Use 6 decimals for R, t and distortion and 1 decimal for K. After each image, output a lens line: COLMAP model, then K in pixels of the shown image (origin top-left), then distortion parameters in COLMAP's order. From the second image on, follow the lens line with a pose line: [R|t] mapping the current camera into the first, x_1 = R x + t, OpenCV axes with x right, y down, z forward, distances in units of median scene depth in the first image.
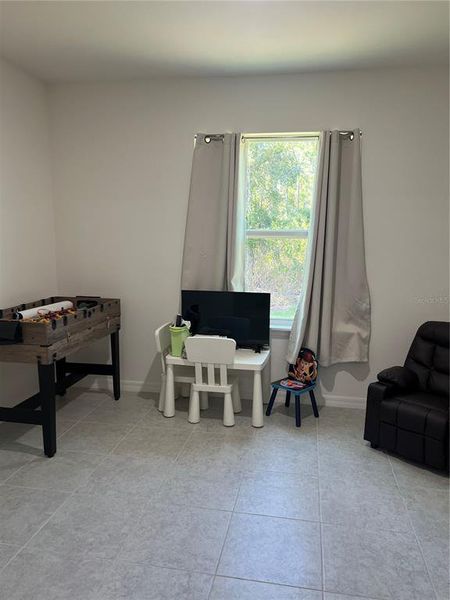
lens RADIAL K [[423.4, 0, 236.9], [0, 423.4, 313.4], [0, 0, 1]] dist [-0.006985, -0.004823]
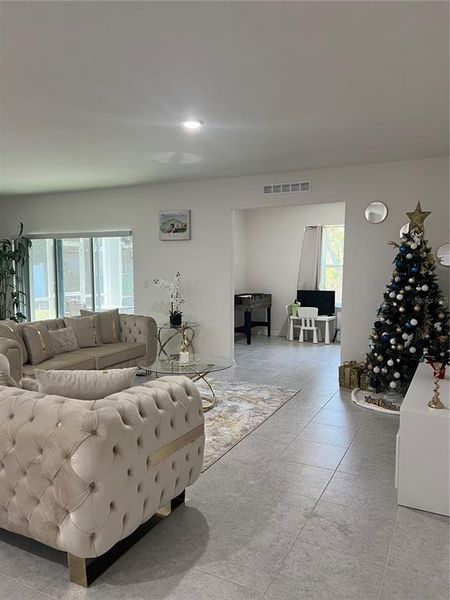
lens RADIAL K [[442.8, 0, 228.1], [0, 442.8, 307.1], [0, 0, 1]] dist [0.077430, -0.087997]
pose [[0.955997, 0.013356, -0.293072, 0.239092], [-0.043783, 0.994271, -0.097508, 0.312349], [0.290091, 0.106048, 0.951105, -1.538172]]
